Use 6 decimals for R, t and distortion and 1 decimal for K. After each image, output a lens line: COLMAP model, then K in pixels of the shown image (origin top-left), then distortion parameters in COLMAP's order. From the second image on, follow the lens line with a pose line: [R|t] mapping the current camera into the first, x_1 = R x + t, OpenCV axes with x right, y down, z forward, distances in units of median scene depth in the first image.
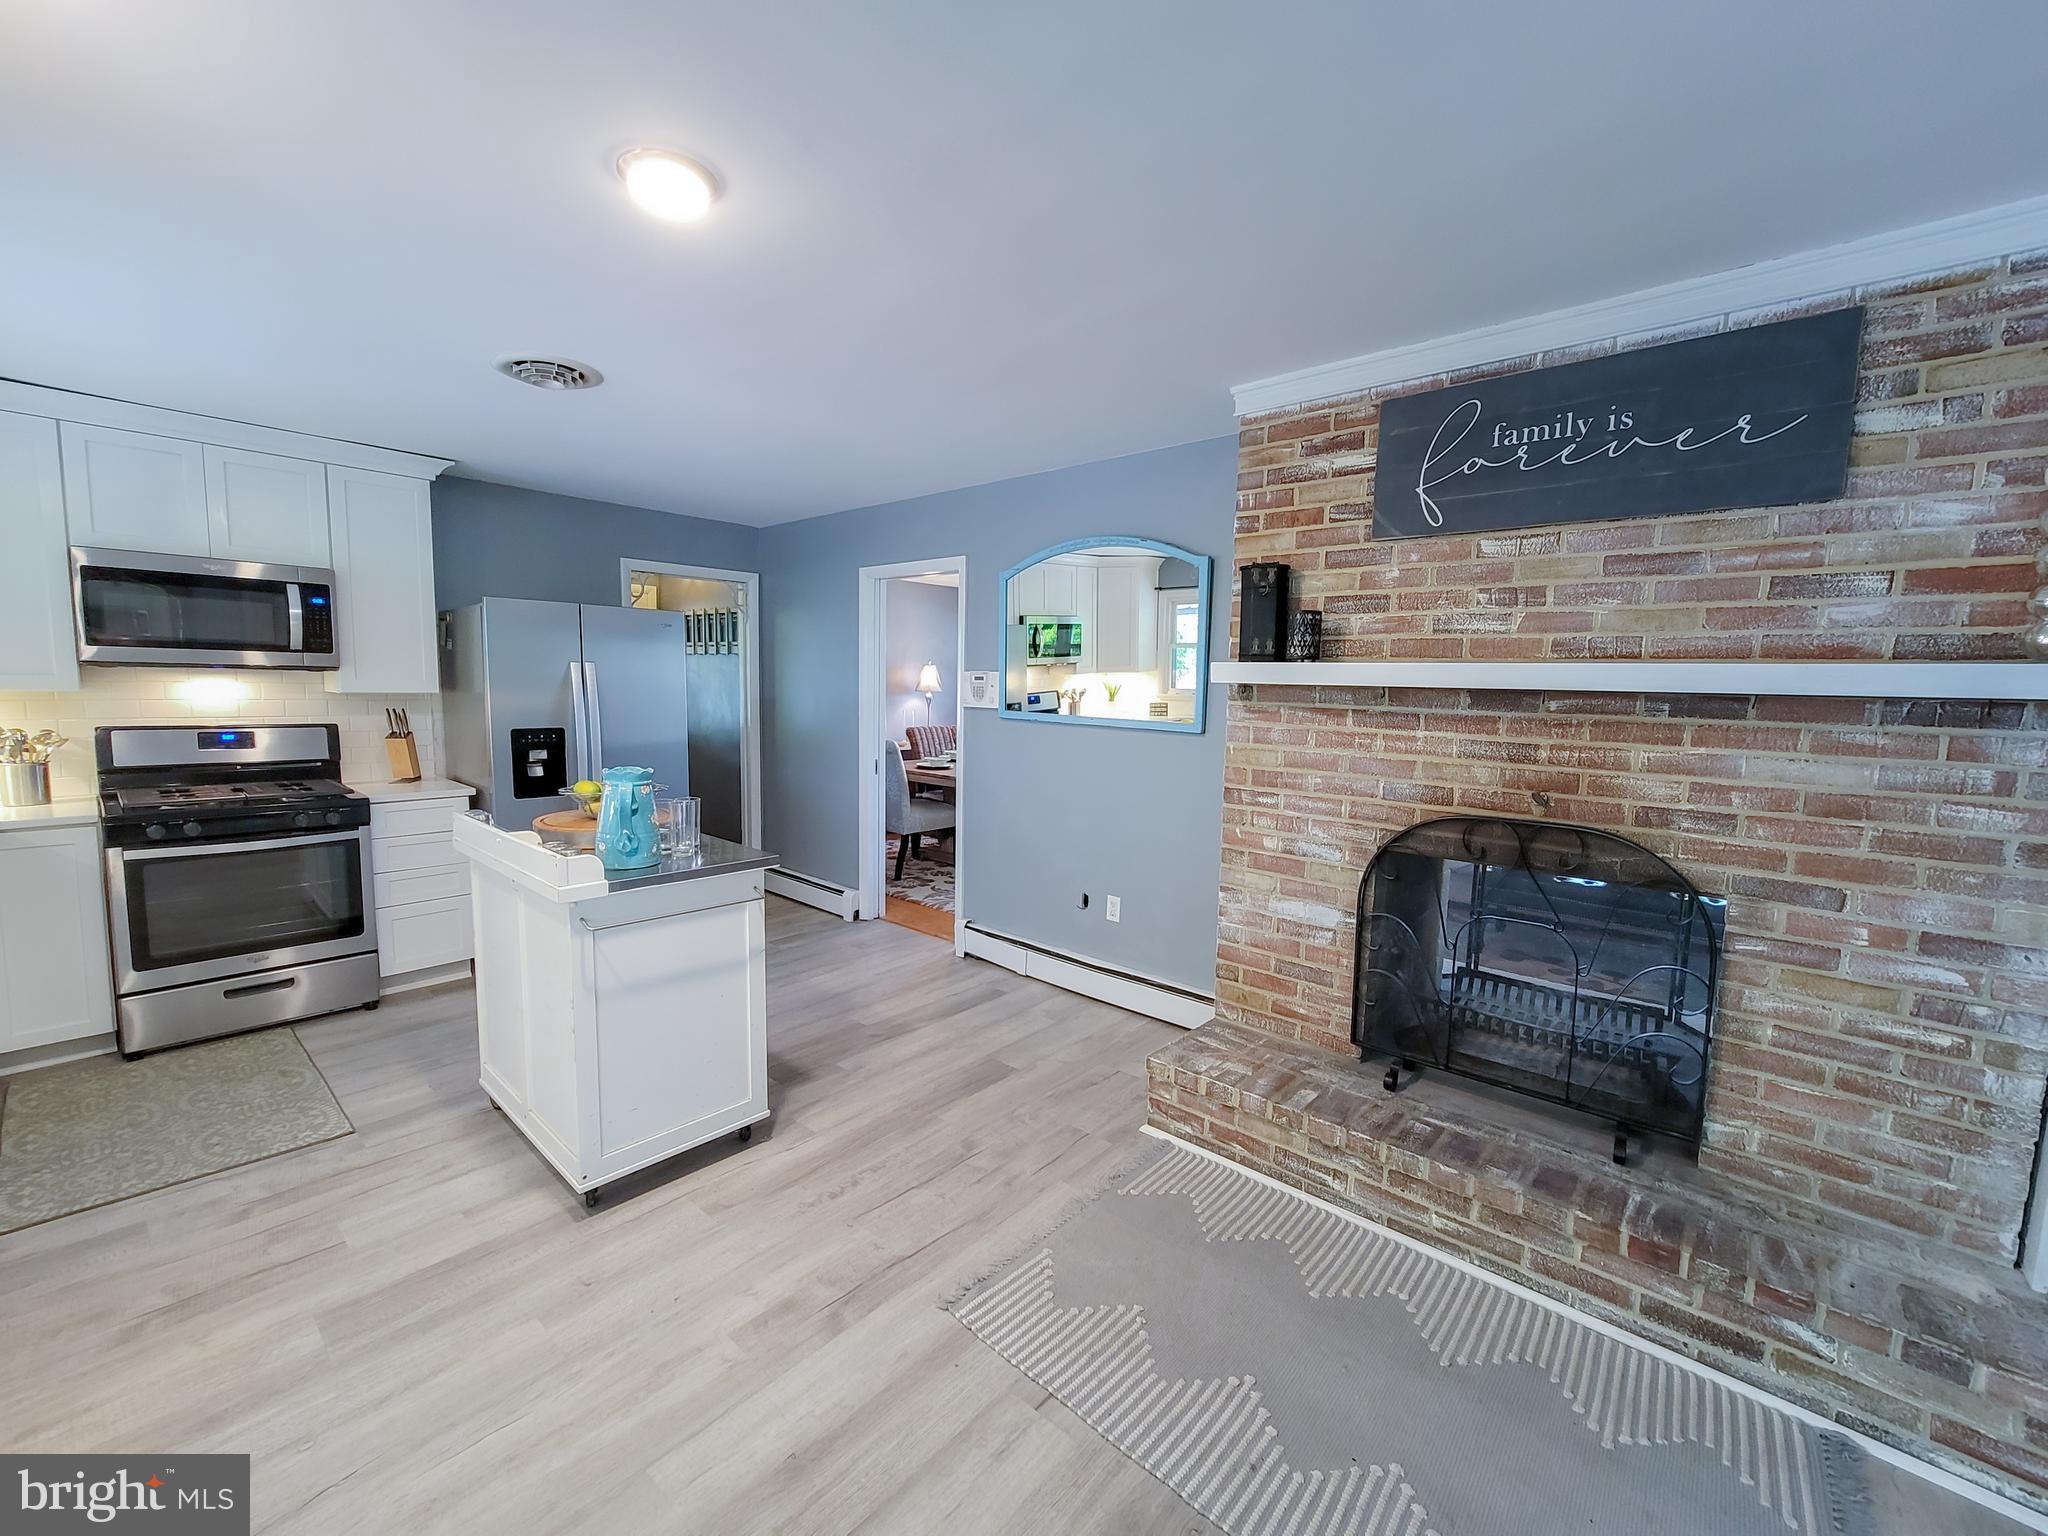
lens RADIAL K [[841.3, 0, 1024.0], [0, 841.3, 768.0], [0, 0, 1]] dist [-0.003184, -0.000457]
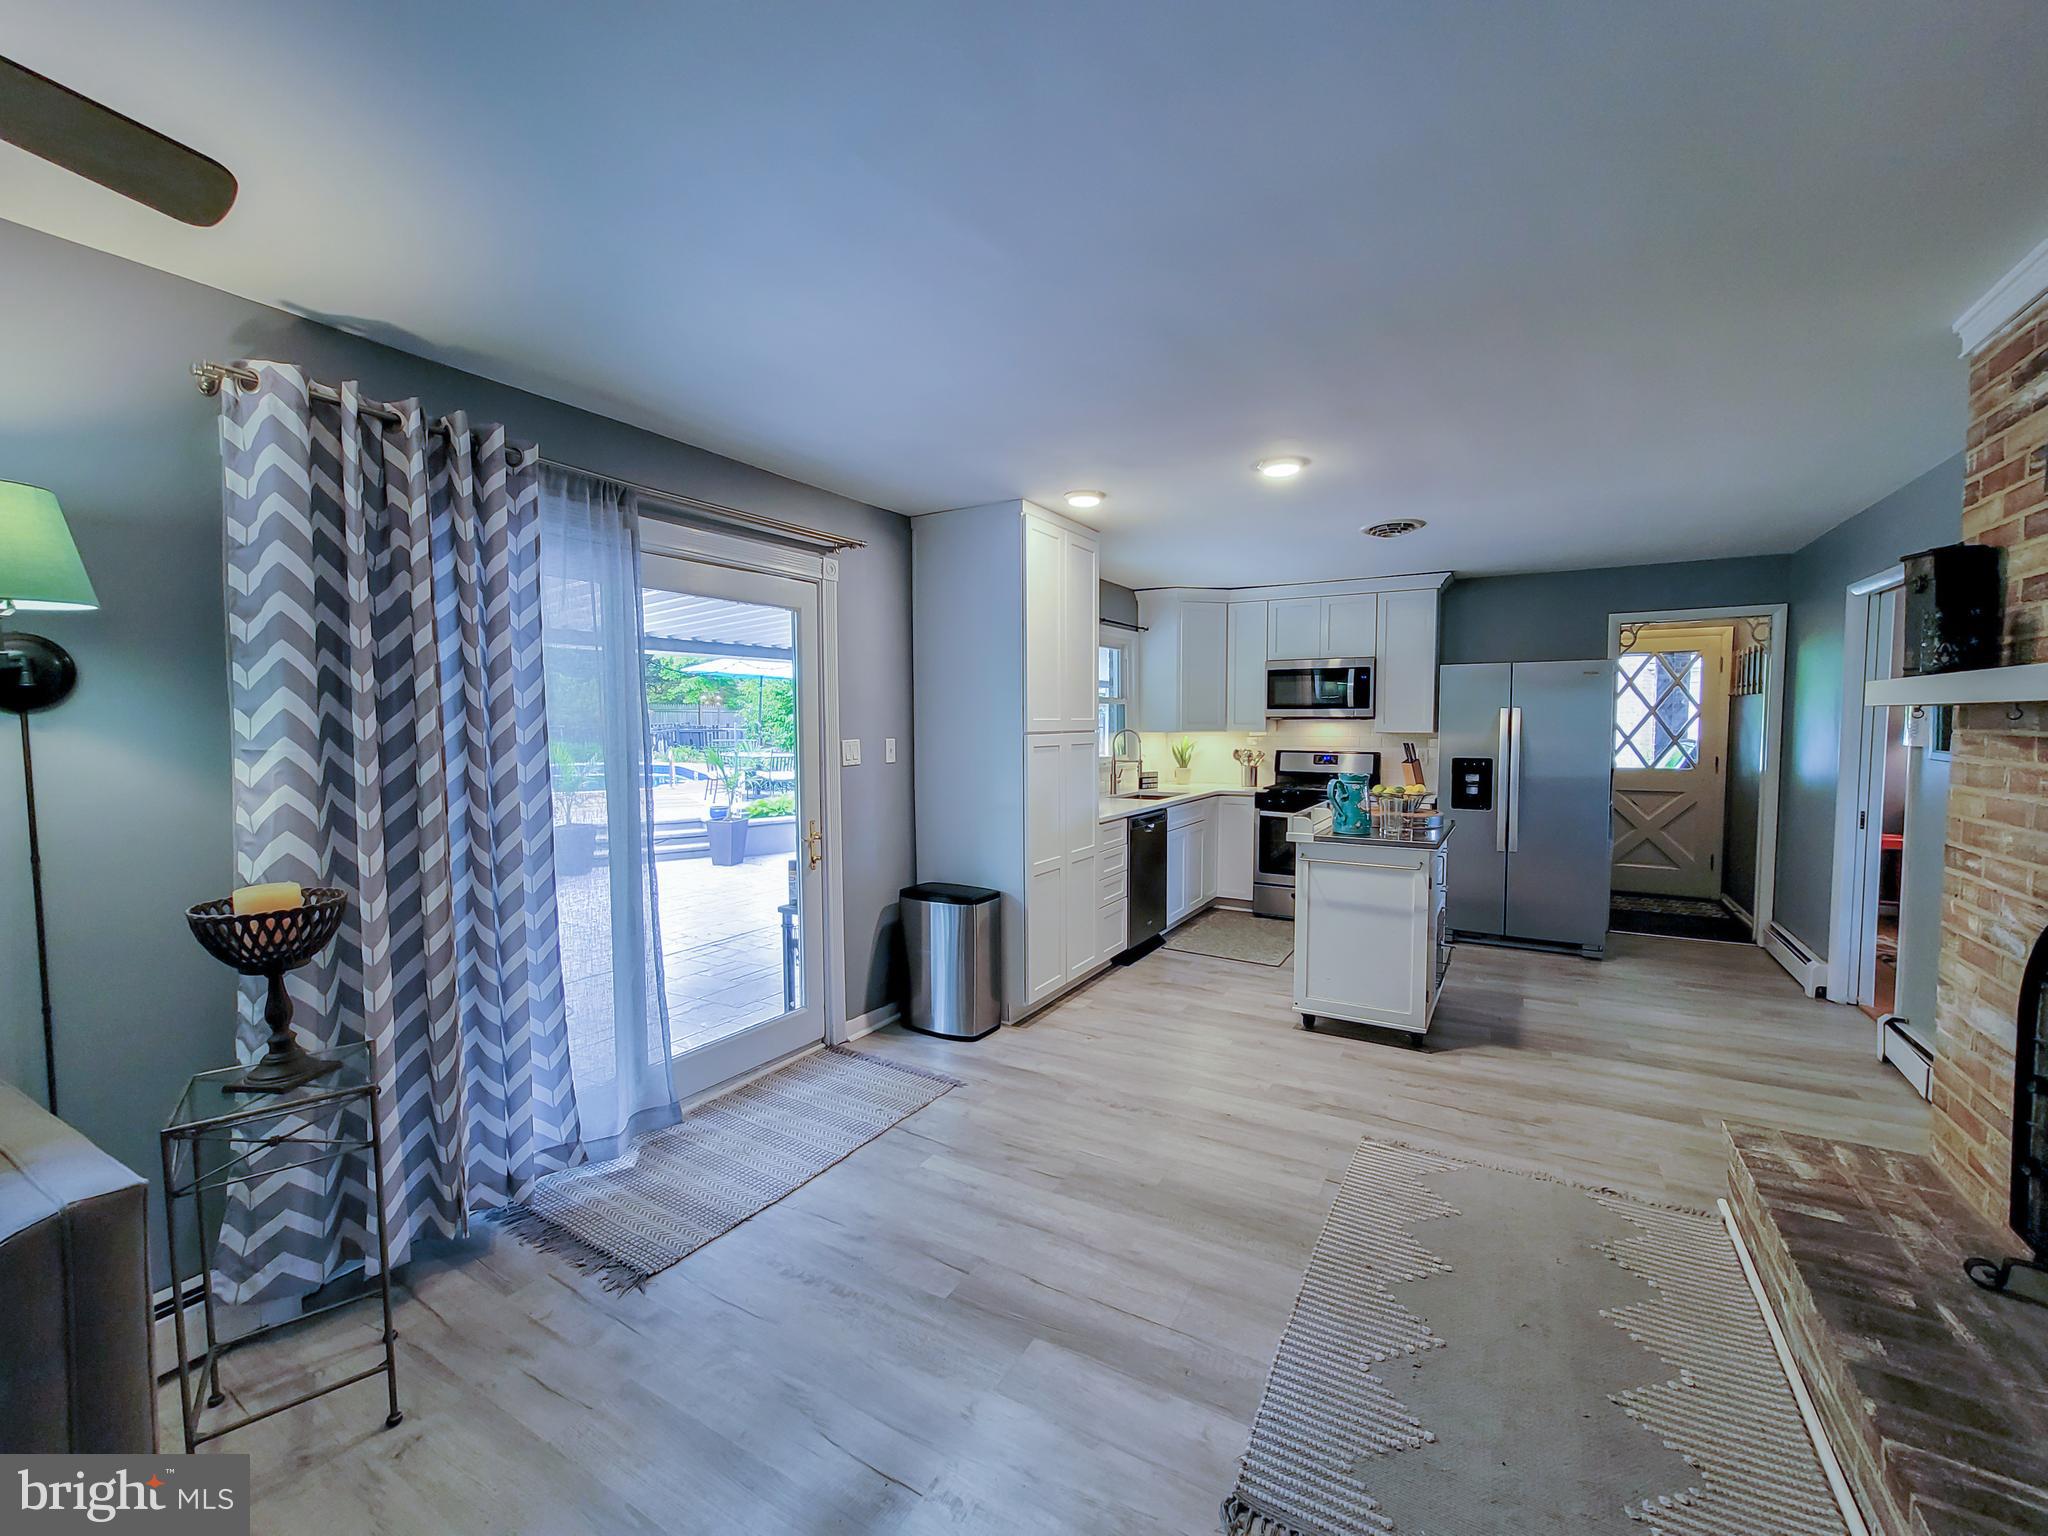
lens RADIAL K [[841.3, 0, 1024.0], [0, 841.3, 768.0], [0, 0, 1]] dist [-0.003184, -0.000457]
pose [[0.189656, 0.032706, -0.981306, 0.751359], [-0.092390, 0.995605, 0.015327, 0.017633], [0.977494, 0.087756, 0.191844, 0.047297]]
